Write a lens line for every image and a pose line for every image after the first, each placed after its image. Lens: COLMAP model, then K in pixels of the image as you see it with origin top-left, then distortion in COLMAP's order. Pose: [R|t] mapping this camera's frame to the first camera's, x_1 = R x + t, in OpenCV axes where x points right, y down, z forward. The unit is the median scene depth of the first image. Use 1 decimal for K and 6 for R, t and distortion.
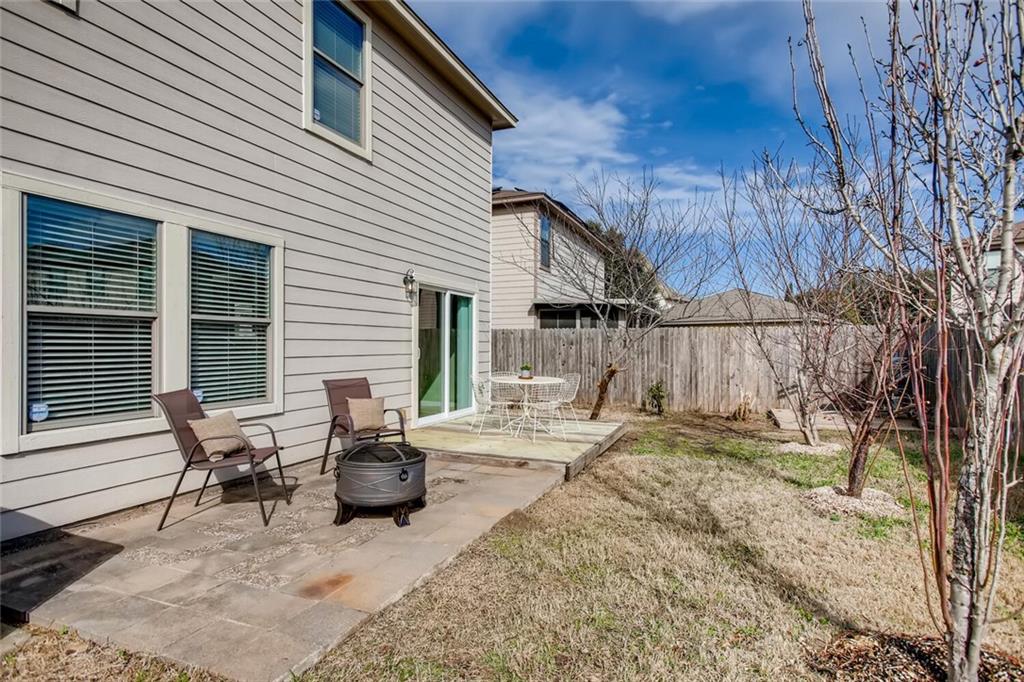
lens RADIAL K [[528.9, 0, 515.4], [0, 528.9, 340.7], [0, 0, 1]] dist [0.007312, 0.000832]
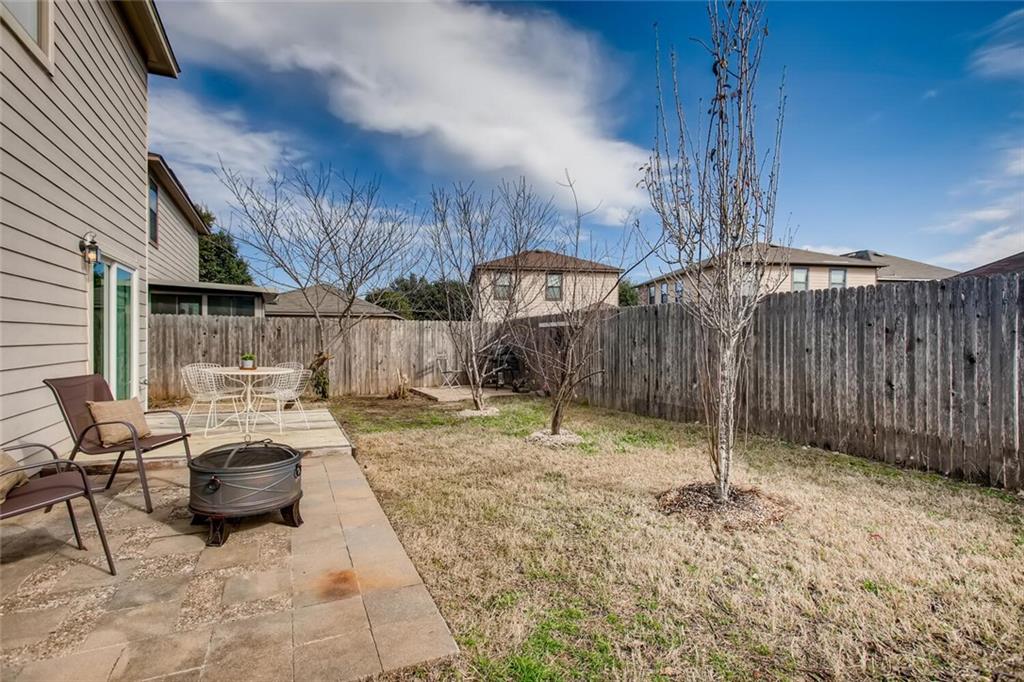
lens RADIAL K [[496.9, 0, 512.2], [0, 496.9, 341.5], [0, 0, 1]] dist [0.000505, 0.002813]
pose [[0.687270, 0.001136, 0.726402, -0.215945], [-0.015806, 0.999785, 0.013390, 0.002587], [-0.726230, -0.020684, 0.687140, 0.047282]]
